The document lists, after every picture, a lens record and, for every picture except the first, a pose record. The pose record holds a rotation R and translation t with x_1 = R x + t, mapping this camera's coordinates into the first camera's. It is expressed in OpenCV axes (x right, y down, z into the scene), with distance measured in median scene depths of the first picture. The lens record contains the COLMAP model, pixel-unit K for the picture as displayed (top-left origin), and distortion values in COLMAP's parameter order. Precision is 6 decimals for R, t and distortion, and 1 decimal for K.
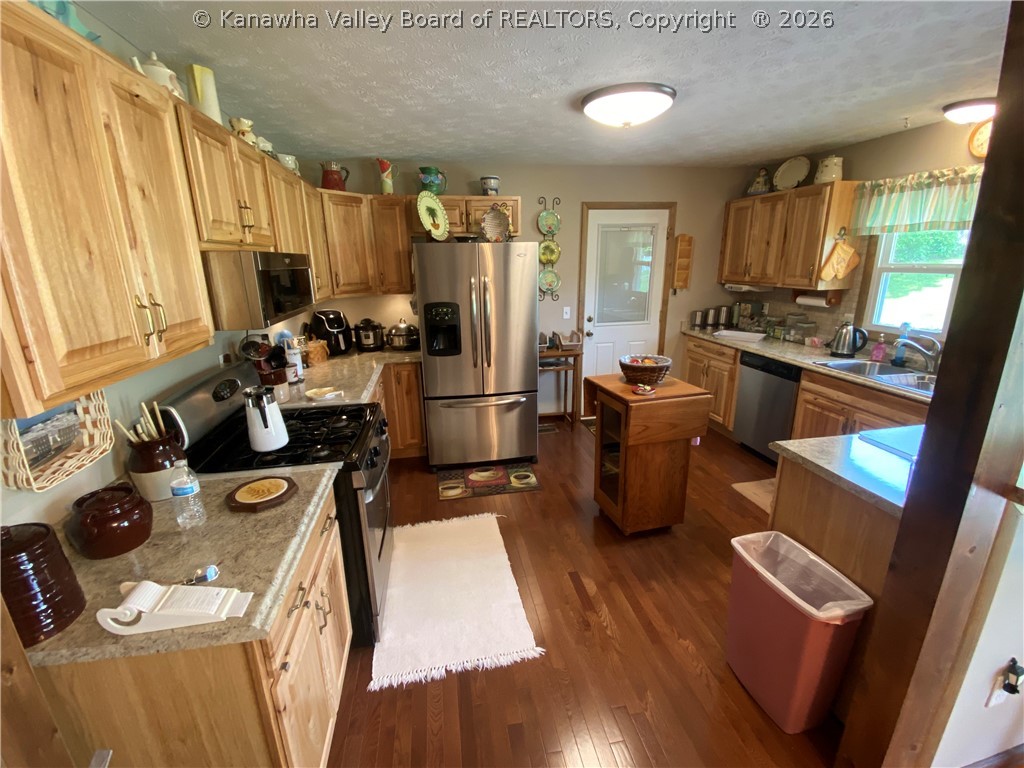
lens RADIAL K [[443.7, 0, 508.6], [0, 443.7, 380.4], [0, 0, 1]] dist [0.080679, -0.063239]
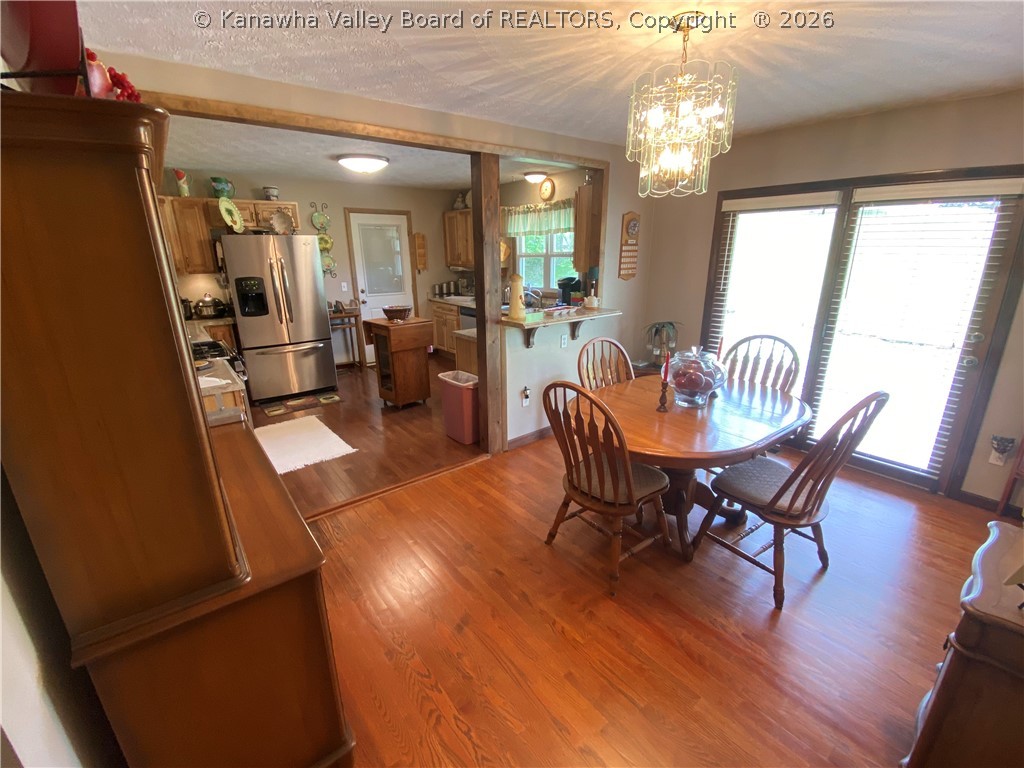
lens RADIAL K [[443.7, 0, 508.6], [0, 443.7, 380.4], [0, 0, 1]] dist [0.080679, -0.063239]
pose [[0.885161, -0.128600, 0.447161, -0.091448], [0.120061, 0.991628, 0.047522, 0.151058], [-0.449529, 0.011622, 0.893190, -0.544831]]
